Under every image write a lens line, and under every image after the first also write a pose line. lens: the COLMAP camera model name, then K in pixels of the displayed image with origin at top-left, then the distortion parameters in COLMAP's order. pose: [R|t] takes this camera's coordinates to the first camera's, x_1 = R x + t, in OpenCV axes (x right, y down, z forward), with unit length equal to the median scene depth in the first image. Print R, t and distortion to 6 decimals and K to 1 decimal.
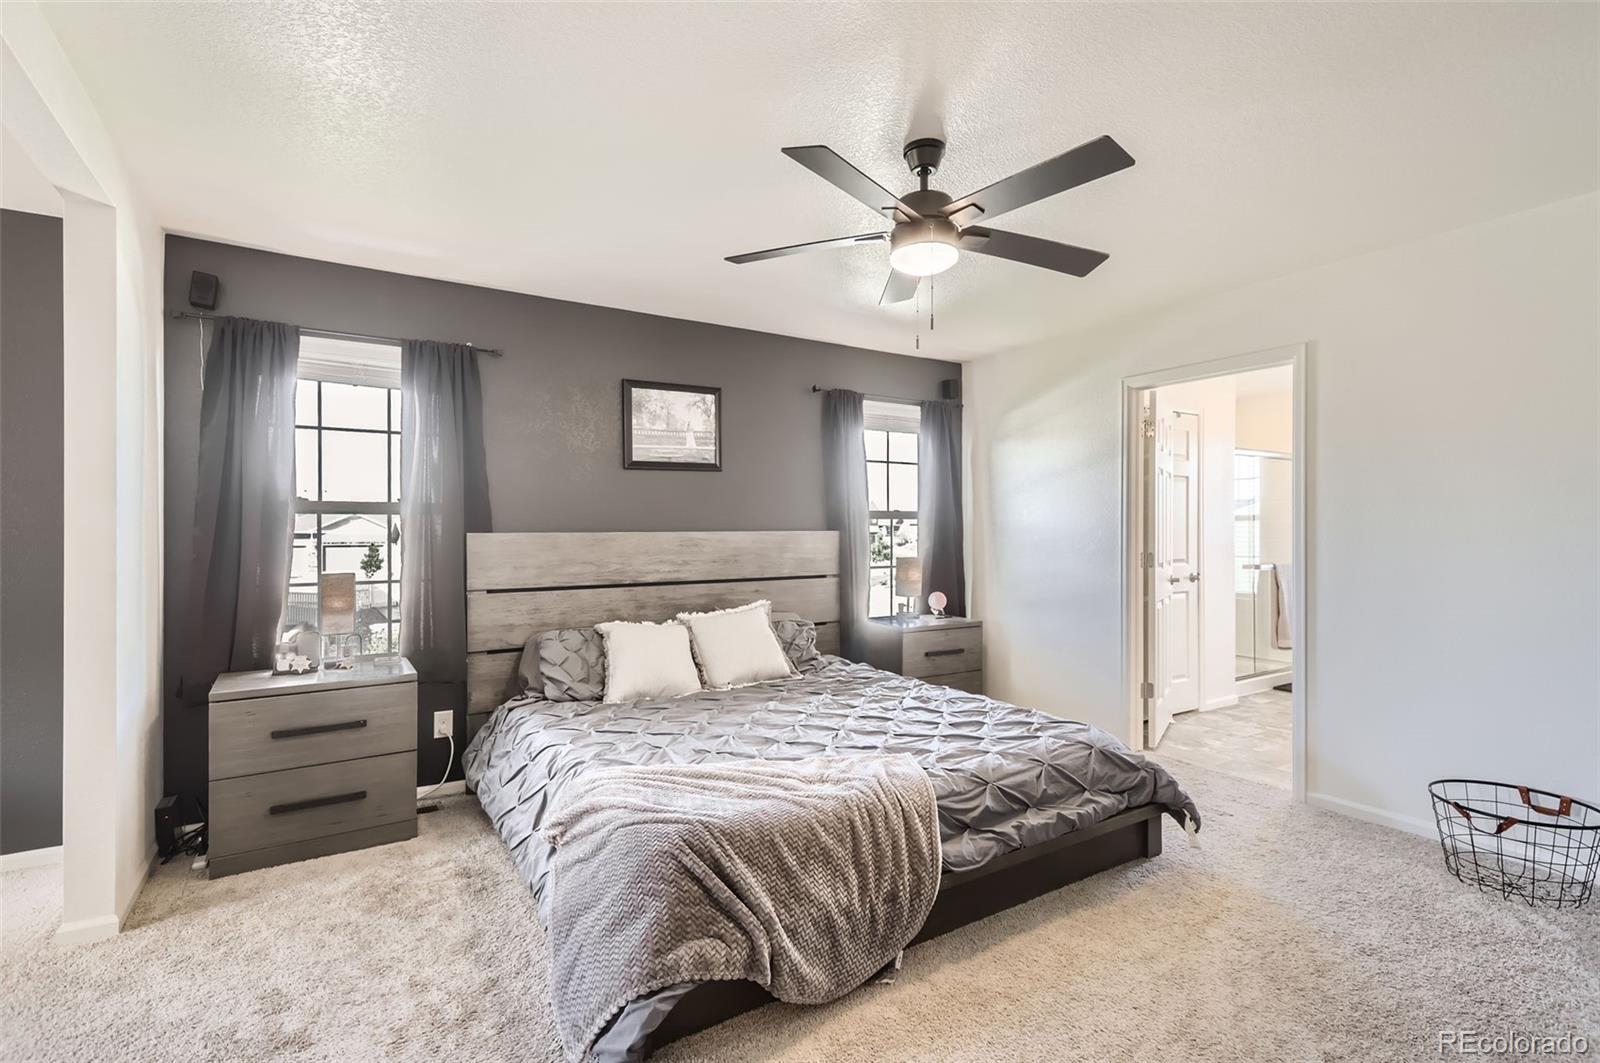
lens RADIAL K [[743.5, 0, 800.0], [0, 743.5, 531.5], [0, 0, 1]] dist [0.004469, 0.000921]
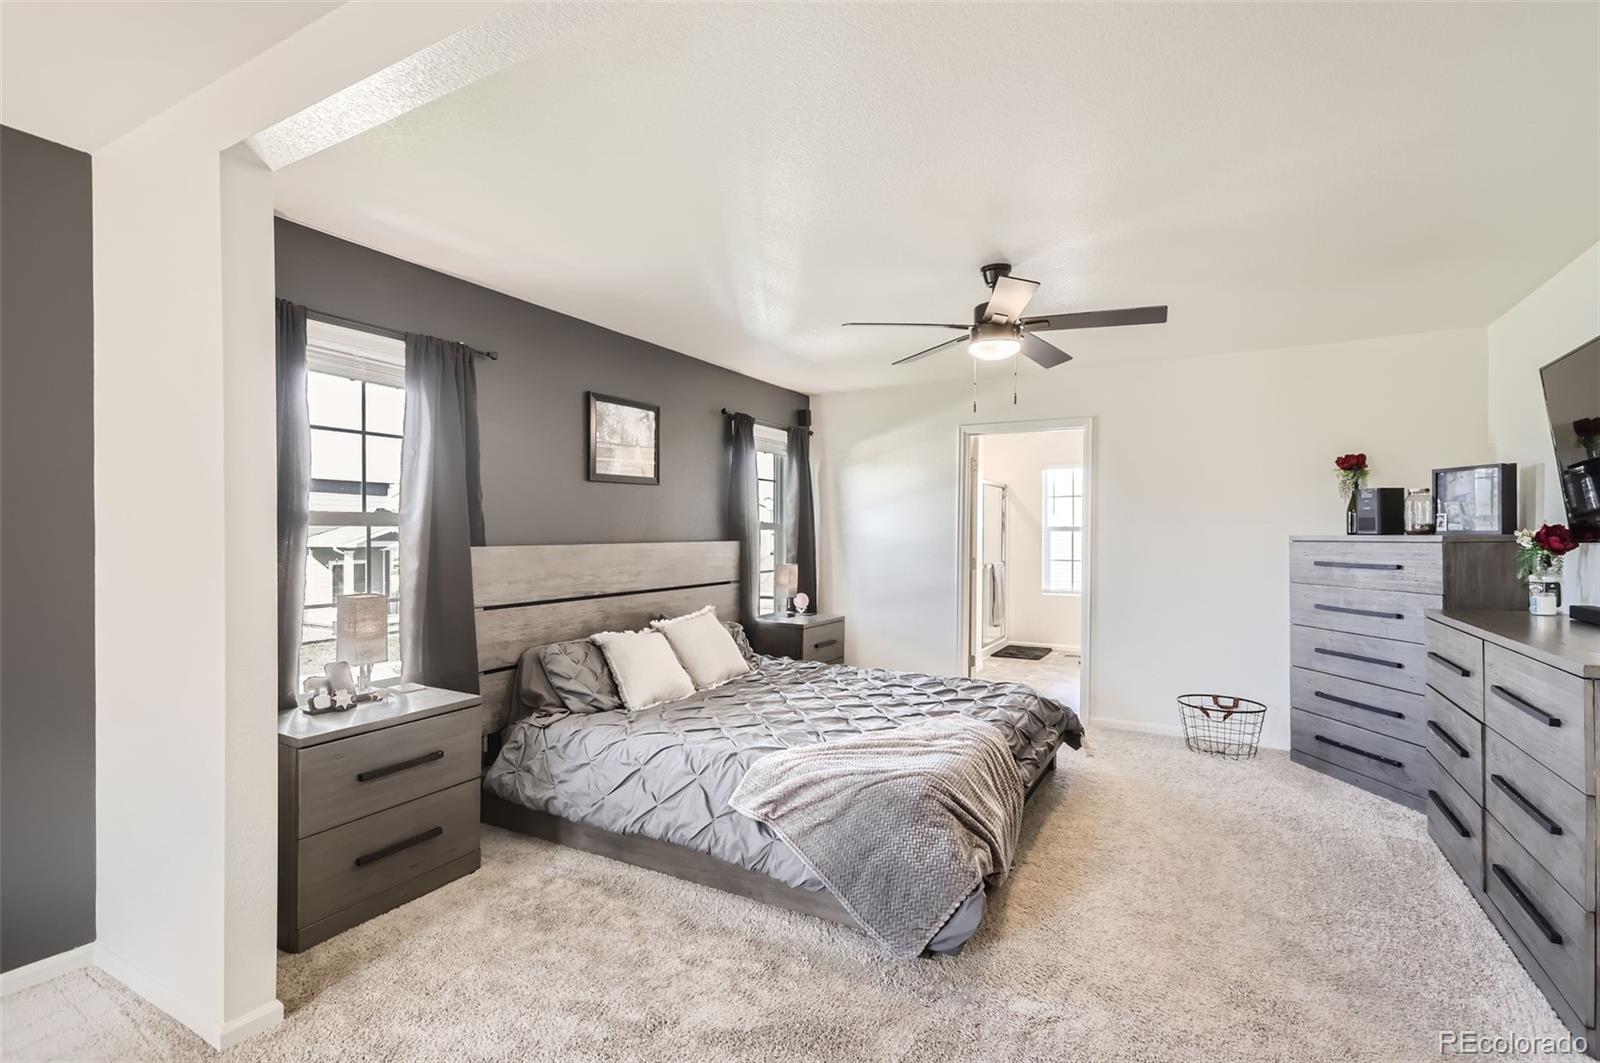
lens RADIAL K [[745.0, 0, 797.9], [0, 745.0, 540.7], [0, 0, 1]] dist [-0.001223, -0.000088]
pose [[0.877132, -0.000417, 0.480249, -0.524781], [-0.004913, 0.999940, 0.009841, -0.016626], [-0.480224, -0.010991, 0.877077, -0.021628]]
